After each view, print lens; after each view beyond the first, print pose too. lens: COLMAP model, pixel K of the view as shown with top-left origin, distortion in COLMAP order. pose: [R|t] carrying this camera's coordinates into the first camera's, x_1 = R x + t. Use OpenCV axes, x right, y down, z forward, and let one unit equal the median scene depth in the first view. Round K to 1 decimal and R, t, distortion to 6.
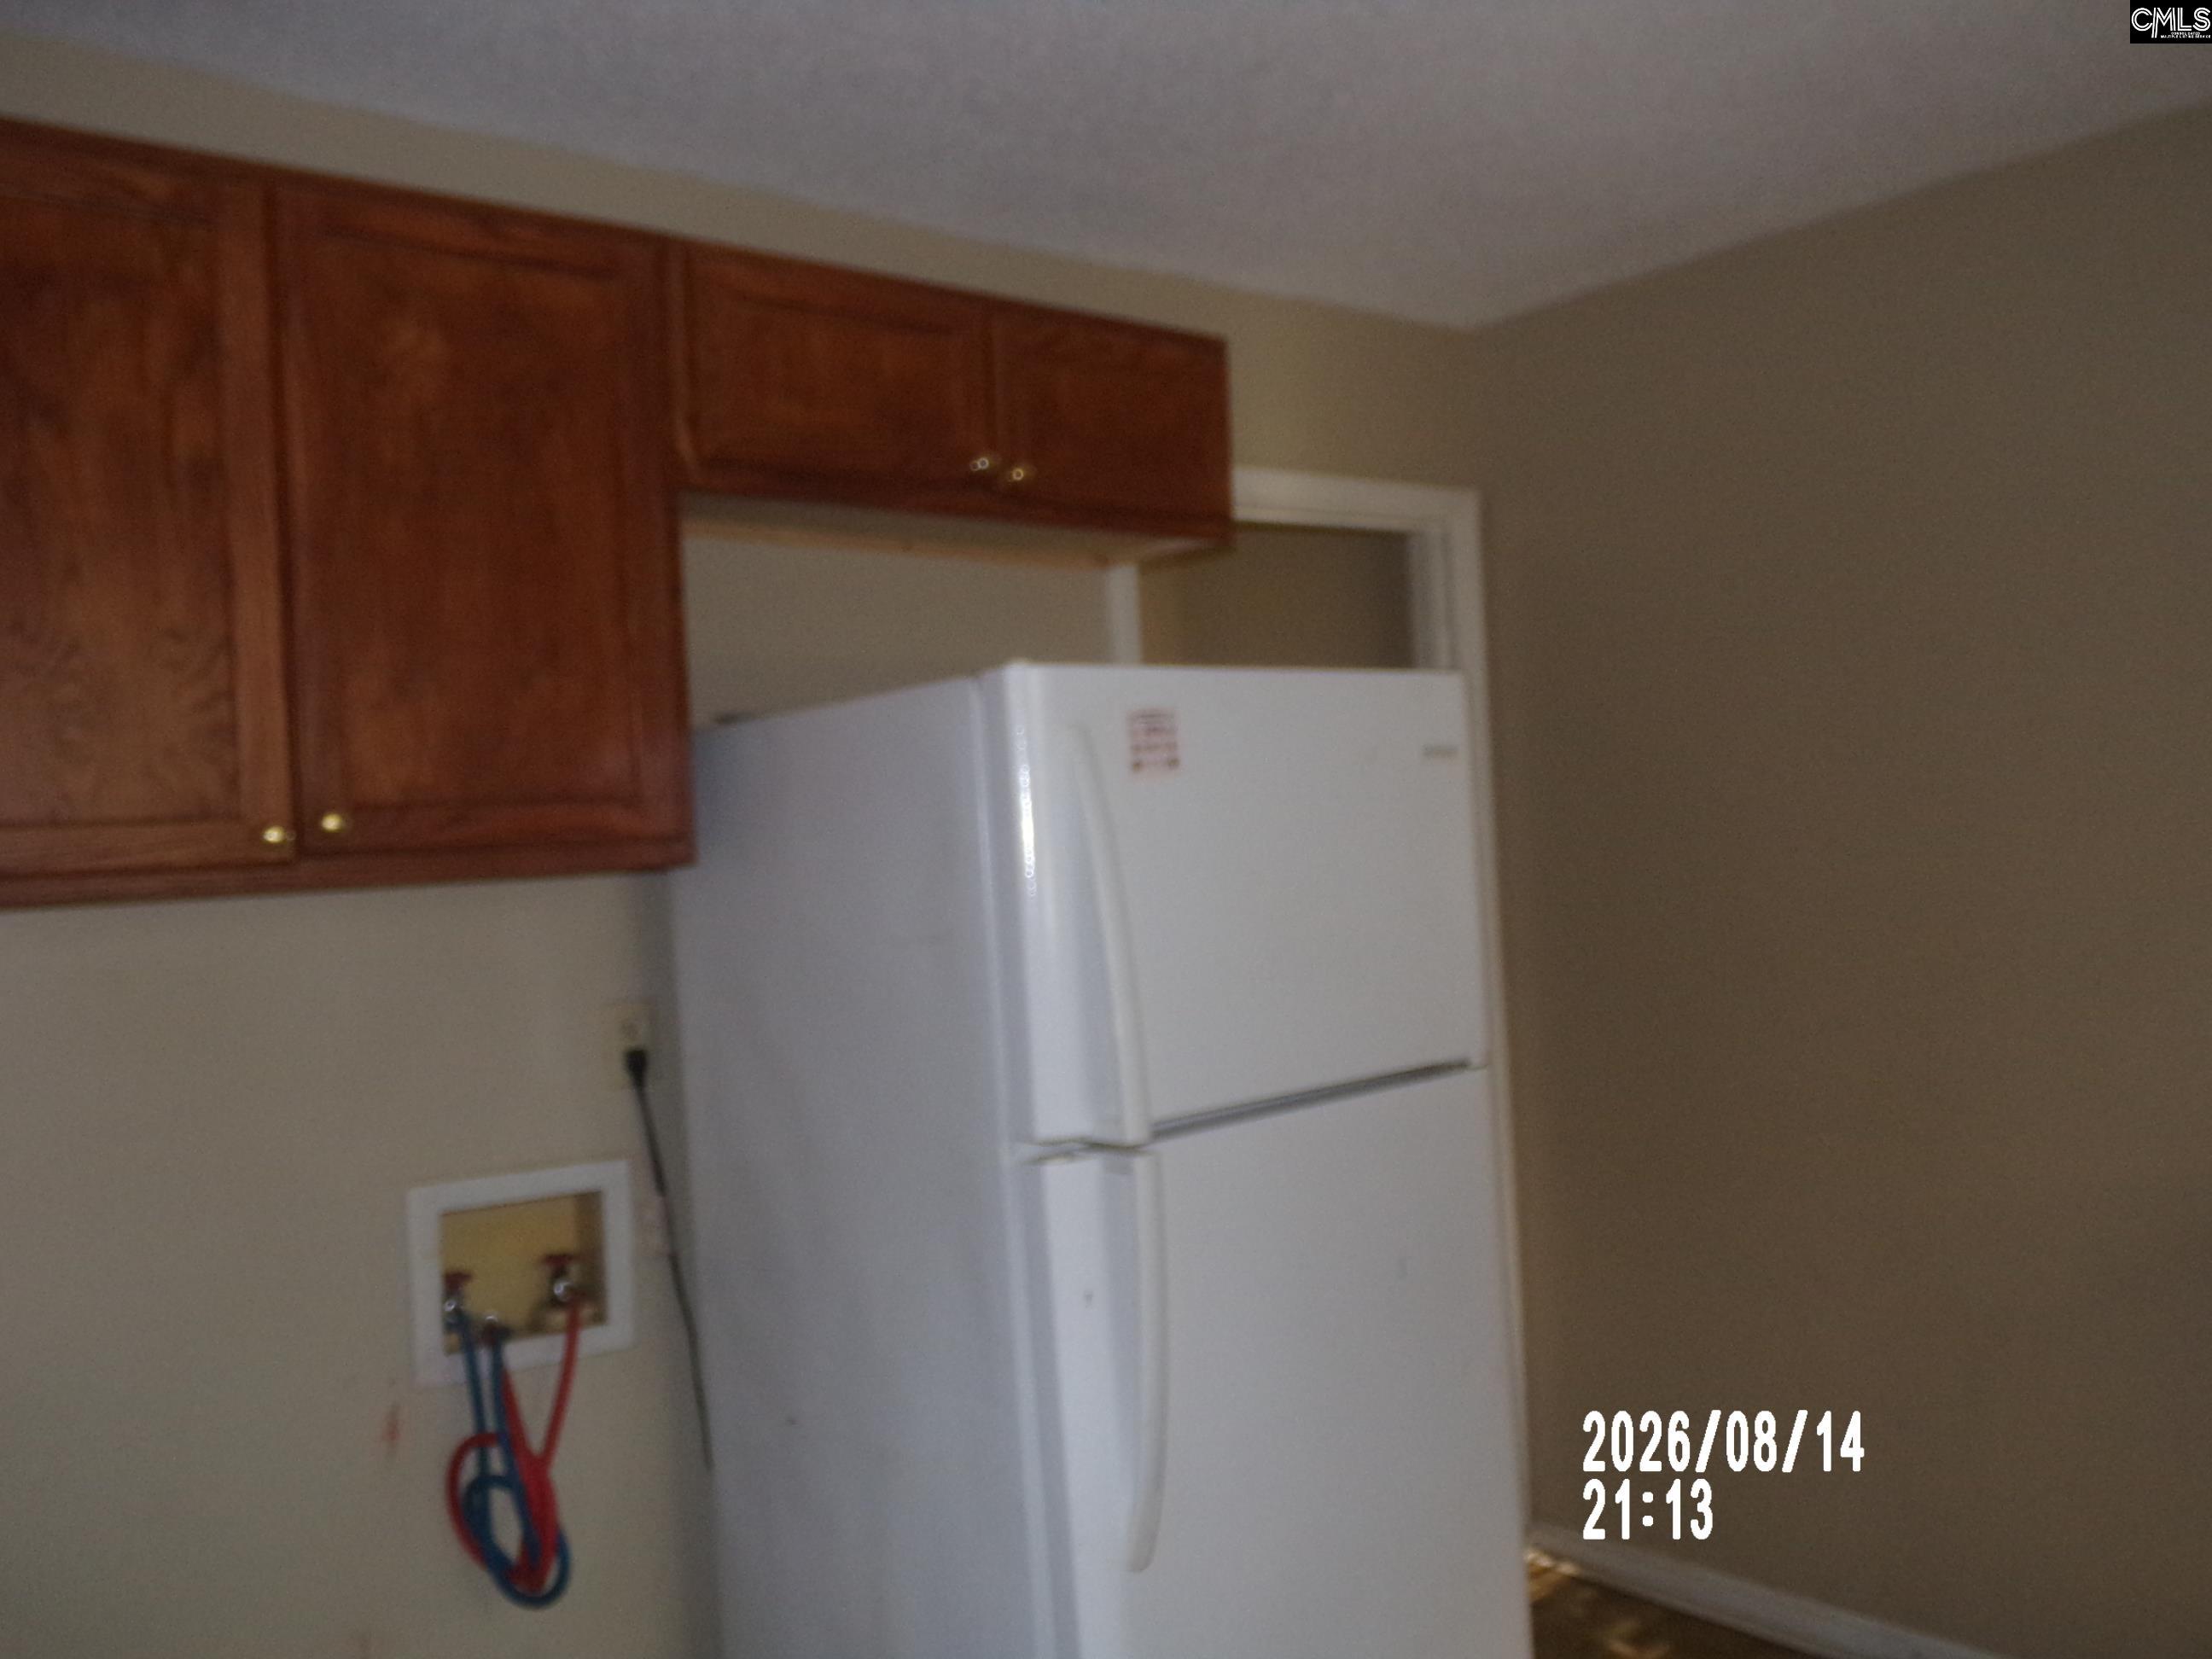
lens RADIAL K [[1821.2, 0, 1106.0], [0, 1821.2, 829.5], [0, 0, 1]] dist [-0.001882, -0.002851]
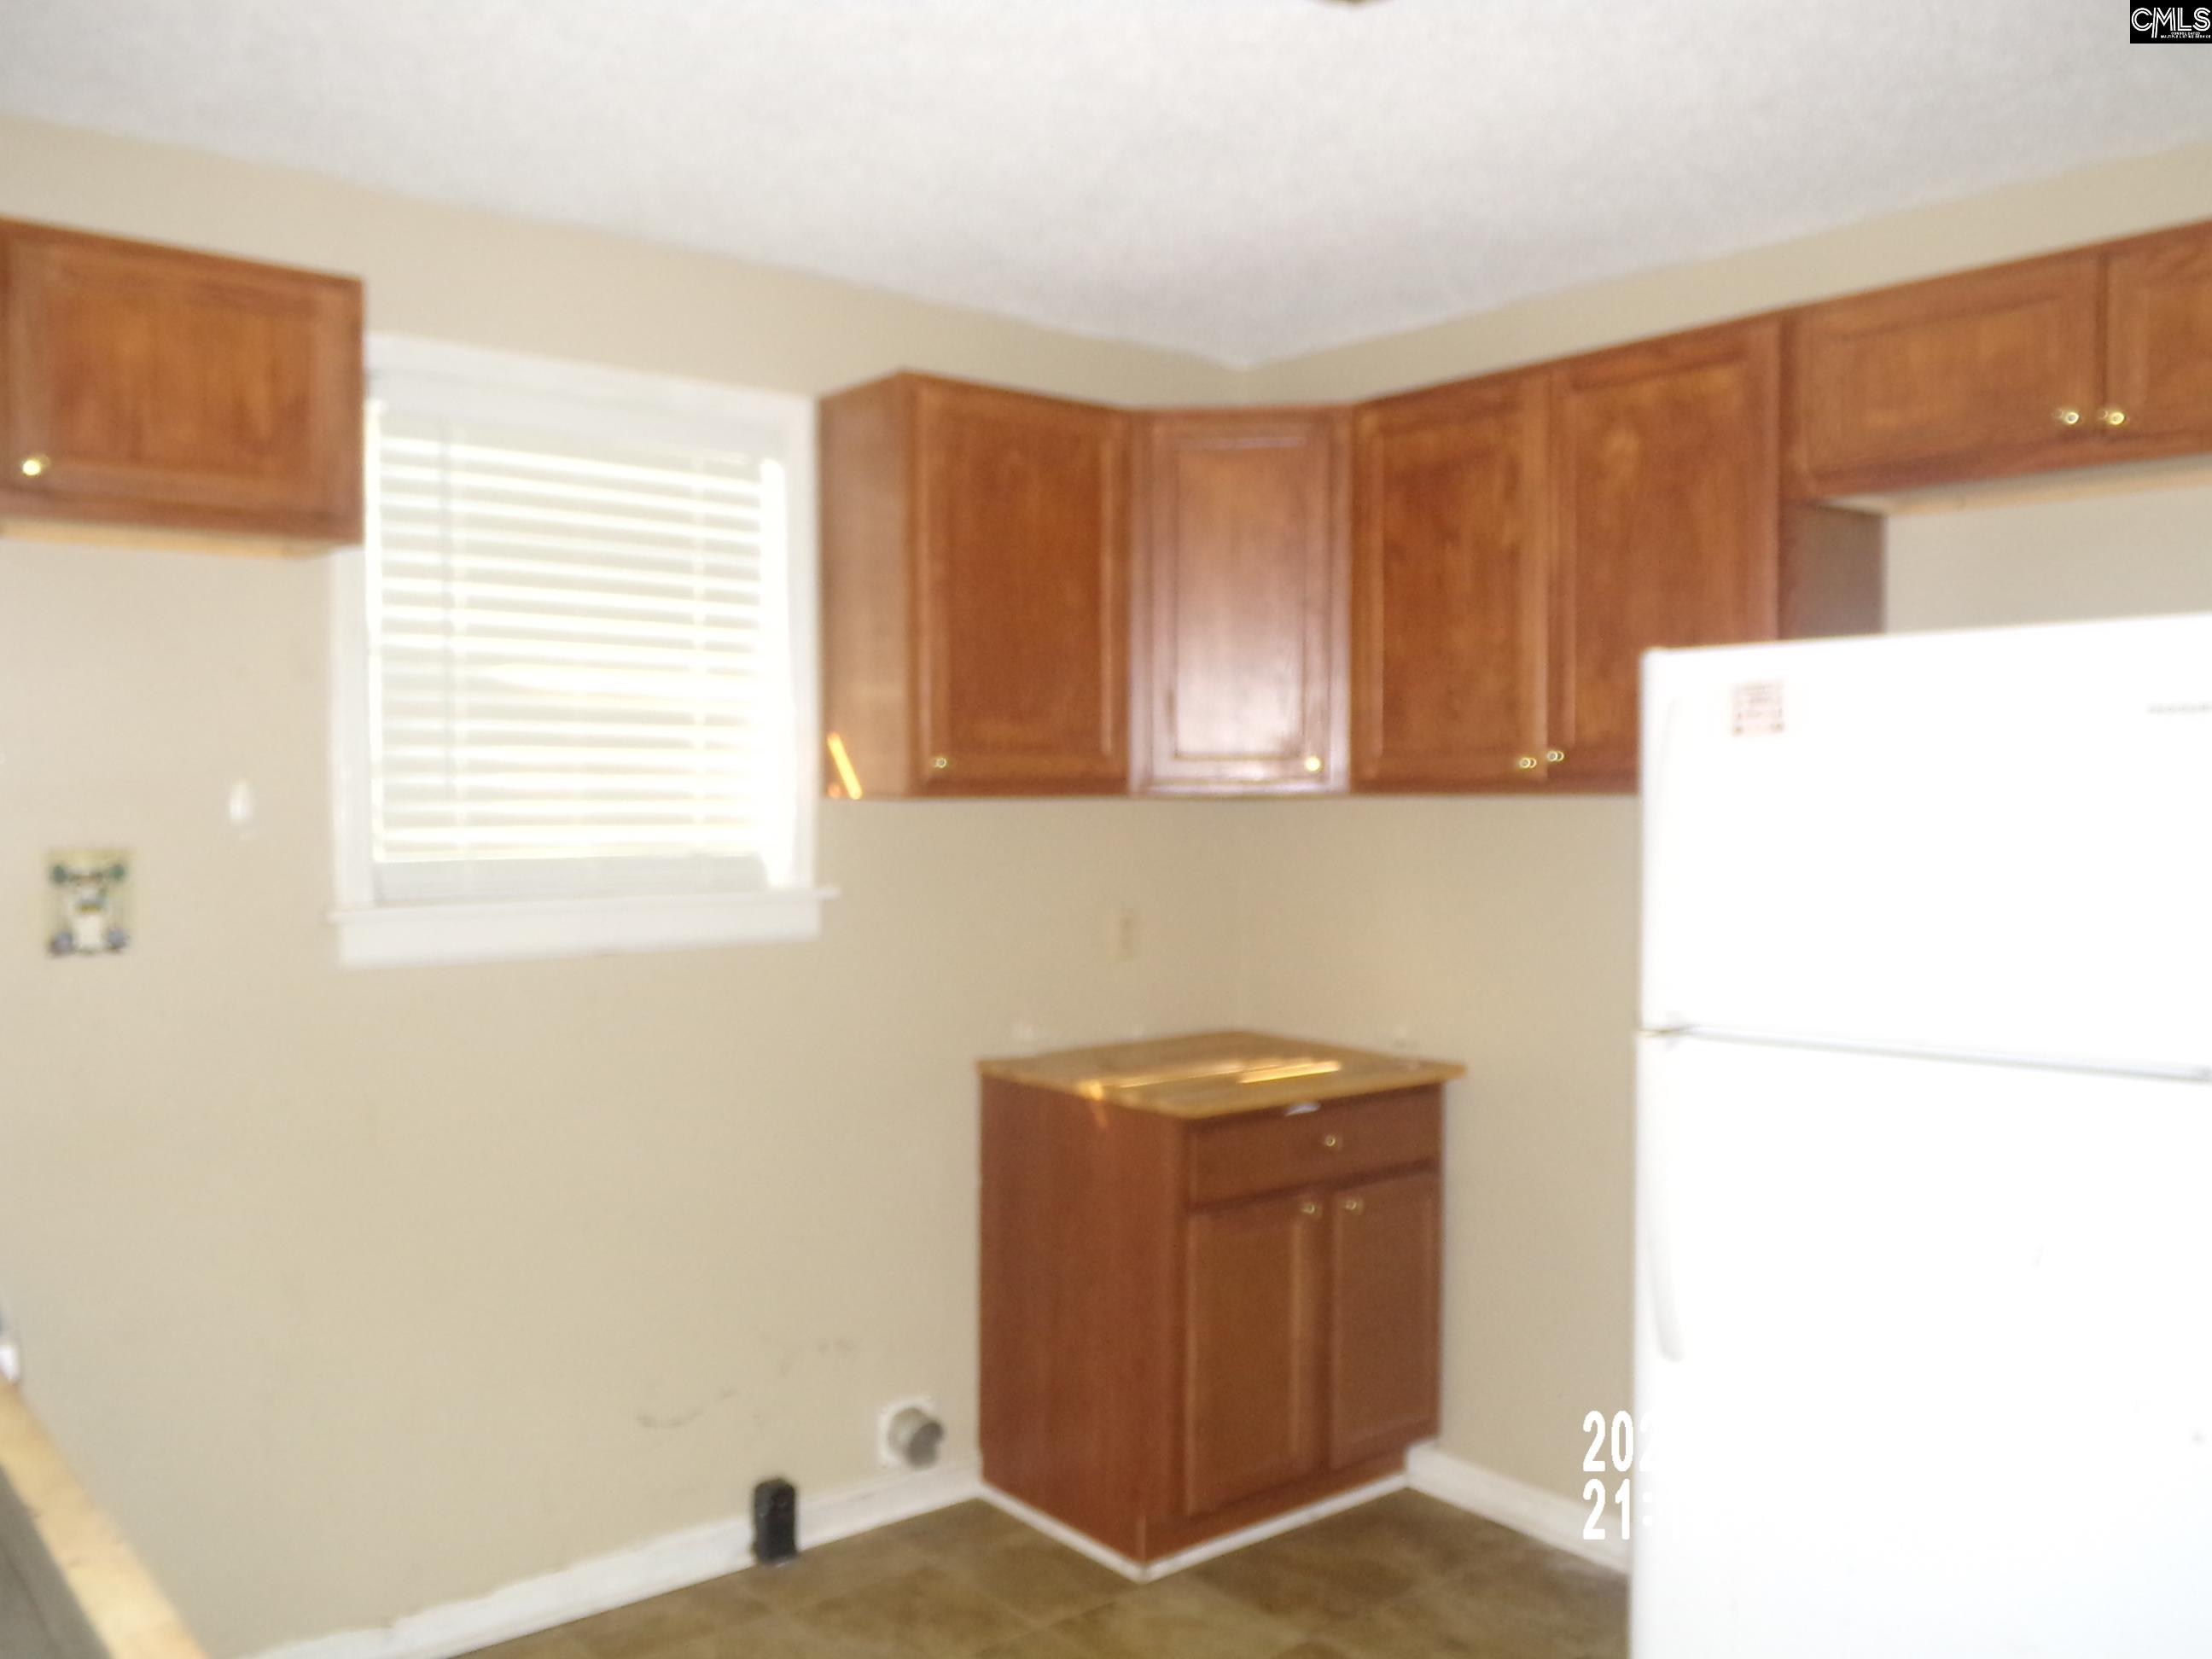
lens RADIAL K [[1821.2, 0, 1106.0], [0, 1821.2, 829.5], [0, 0, 1]] dist [-0.001882, -0.002851]
pose [[0.010387, 0.074181, -0.997191, 1.193616], [0.003386, 0.997236, 0.074220, -0.058812], [0.999940, -0.004147, 0.010107, 0.549644]]
